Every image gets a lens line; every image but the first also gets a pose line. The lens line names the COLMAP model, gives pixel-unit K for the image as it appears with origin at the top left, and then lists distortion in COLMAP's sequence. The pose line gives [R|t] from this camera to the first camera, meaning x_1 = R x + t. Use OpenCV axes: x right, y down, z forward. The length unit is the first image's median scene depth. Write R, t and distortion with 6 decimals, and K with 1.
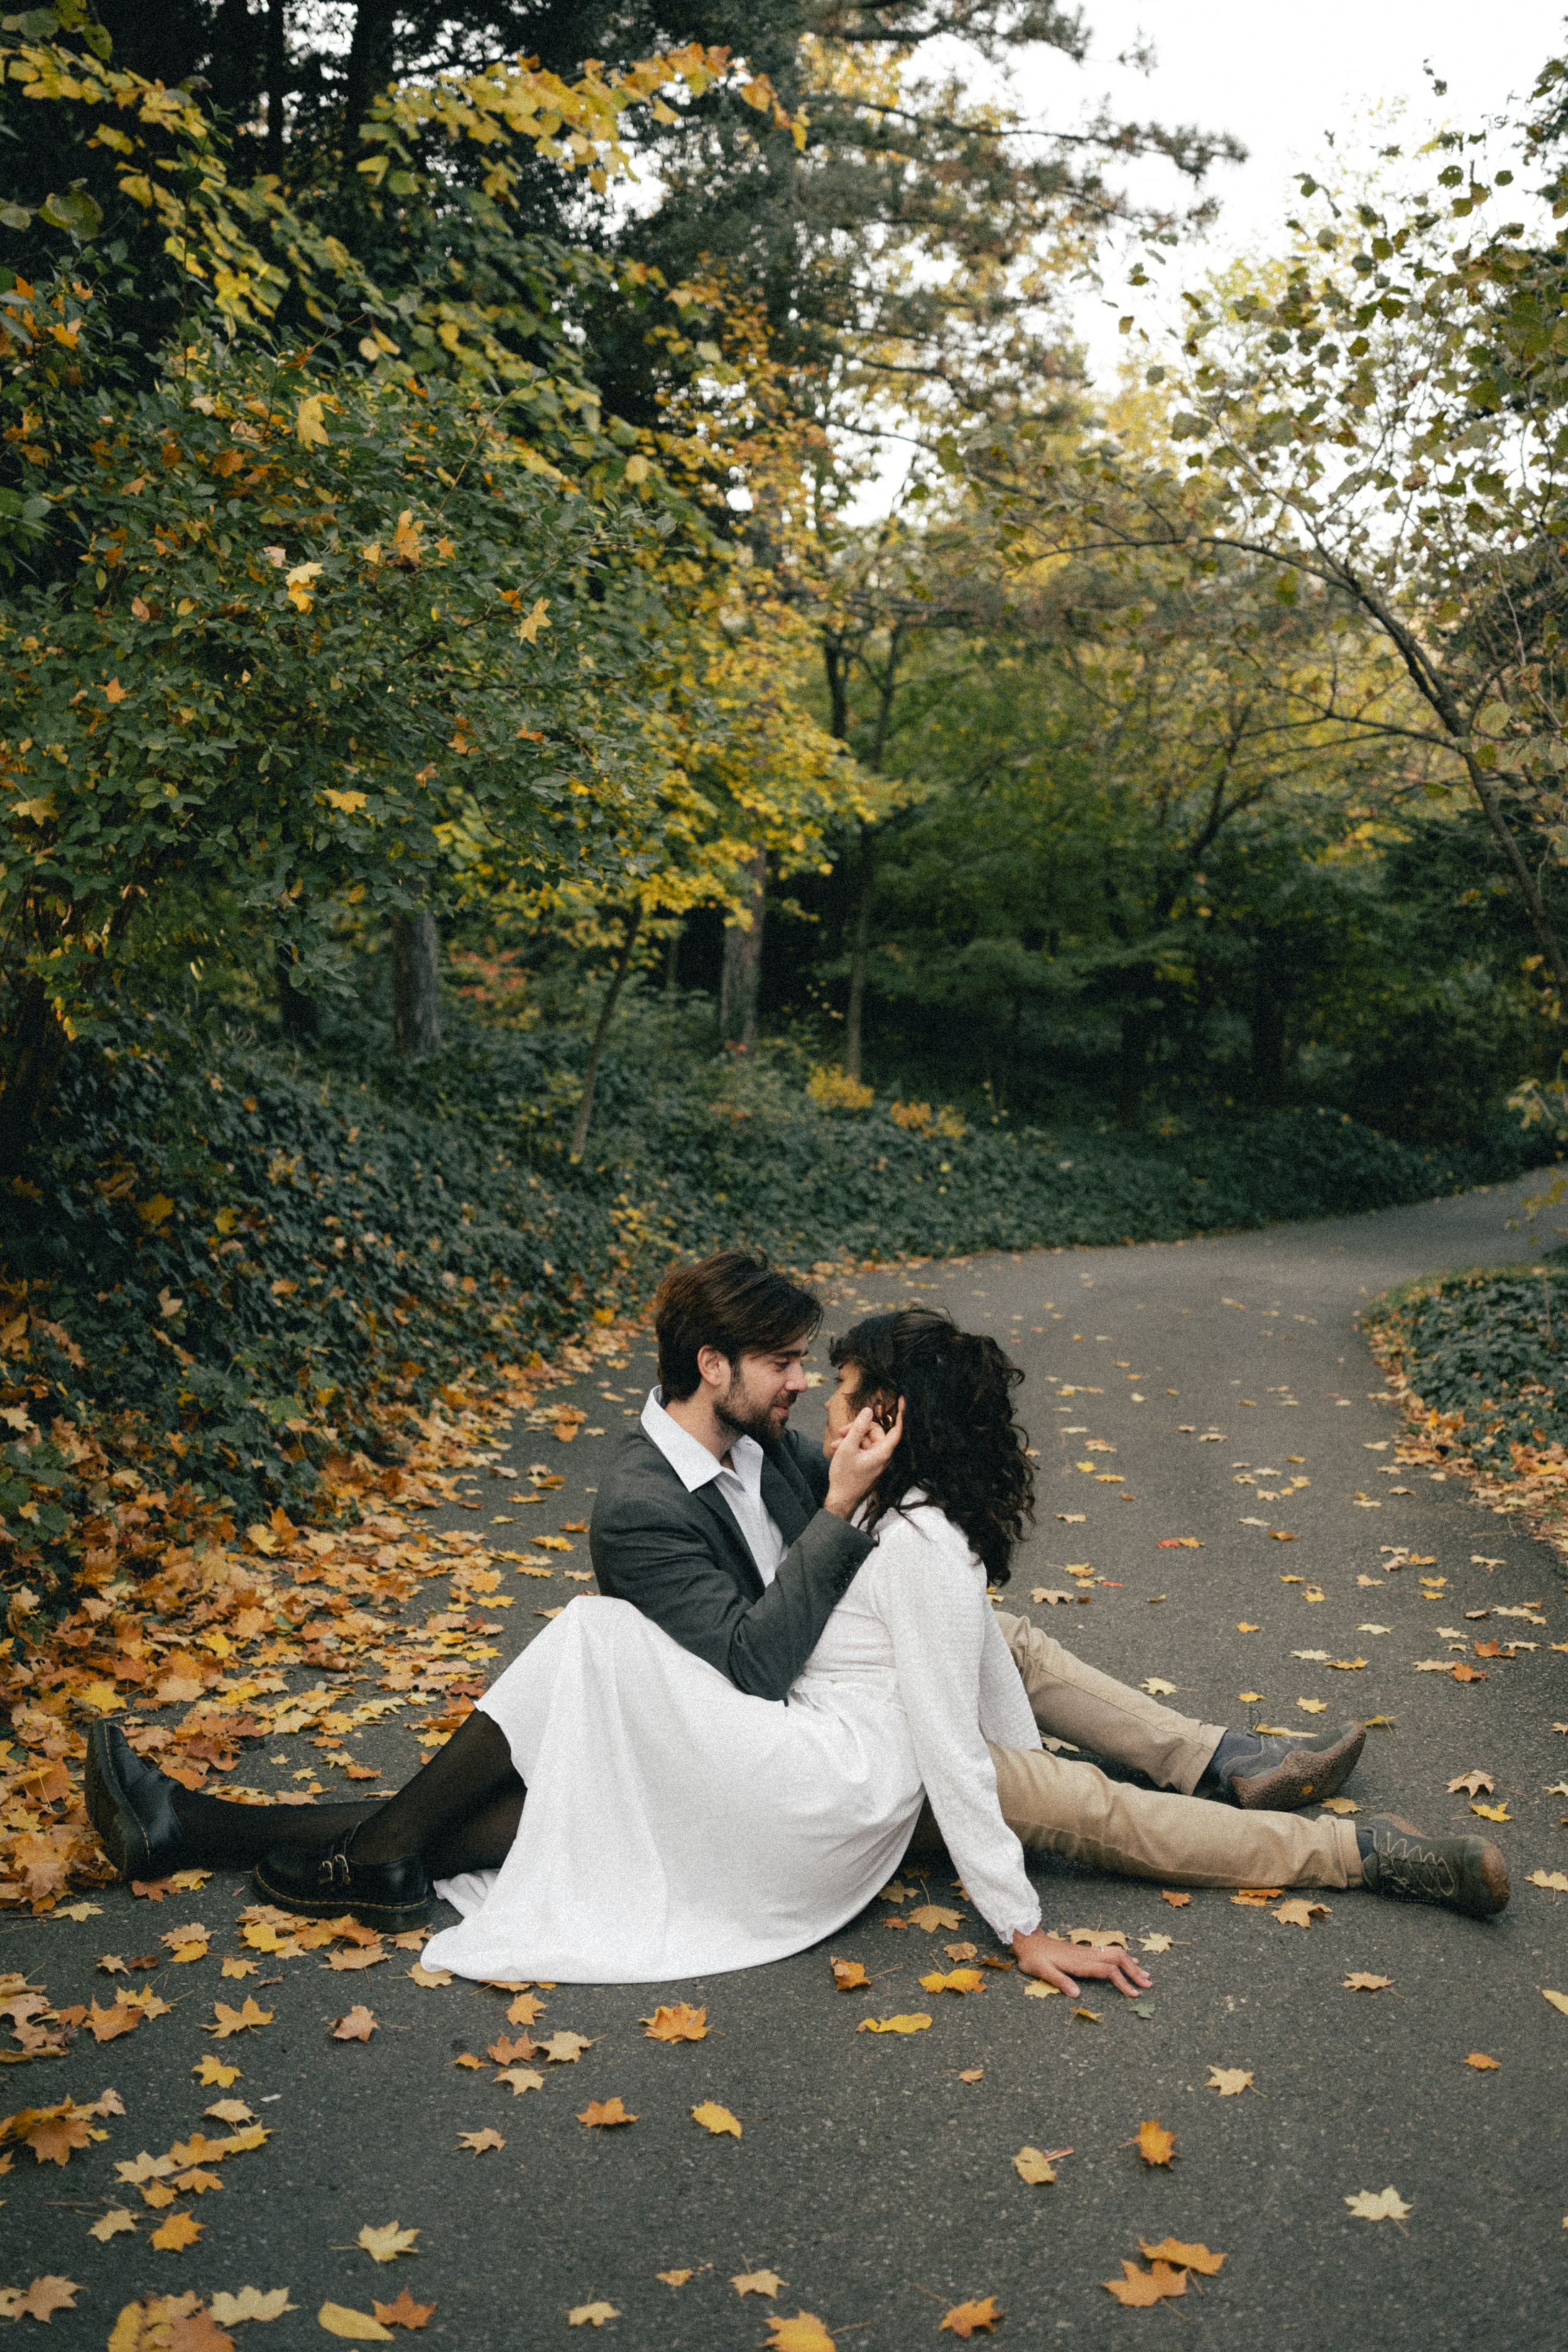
lens RADIAL K [[2309.2, 0, 782.1], [0, 2309.2, 1176.0], [0, 0, 1]] dist [-0.015423, 0.000000]
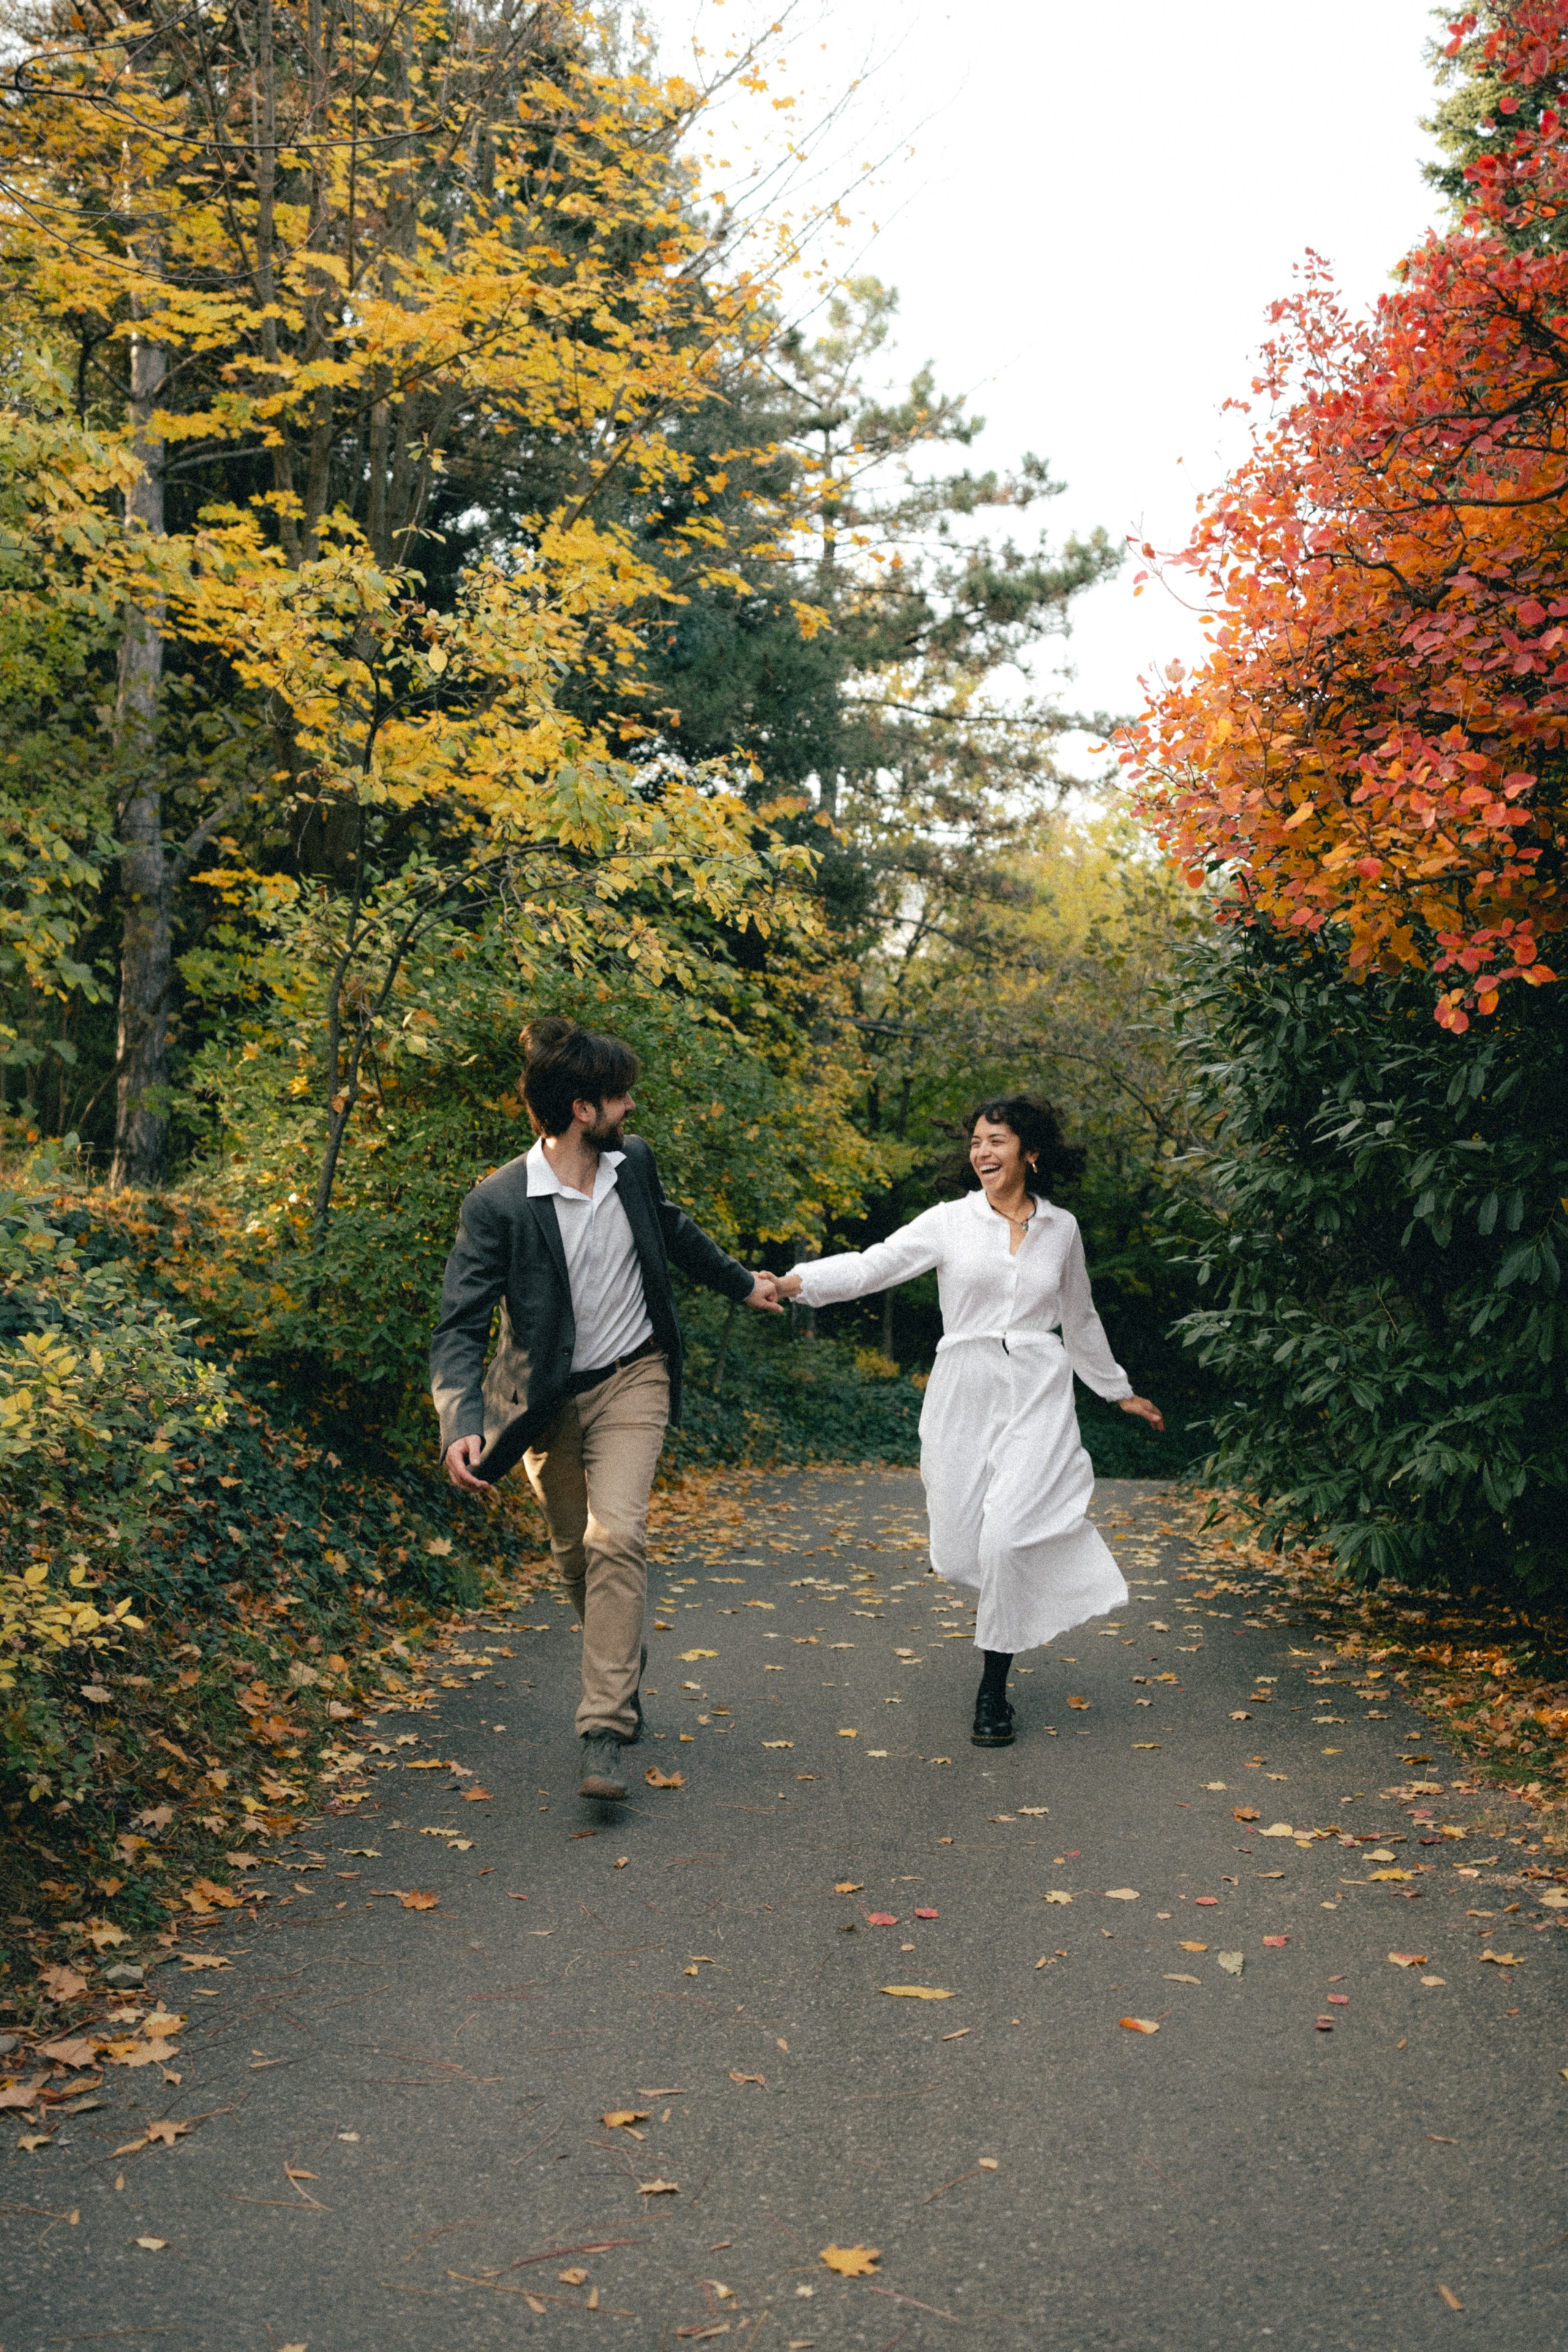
lens RADIAL K [[2309.2, 0, 778.9], [0, 2309.2, 1170.4], [0, 0, 1]] dist [-0.015423, 0.000000]
pose [[0.999761, -0.012227, -0.018124, -0.011739], [0.009381, 0.988711, -0.149542, 0.083217], [0.019748, 0.149336, 0.988589, -0.657630]]
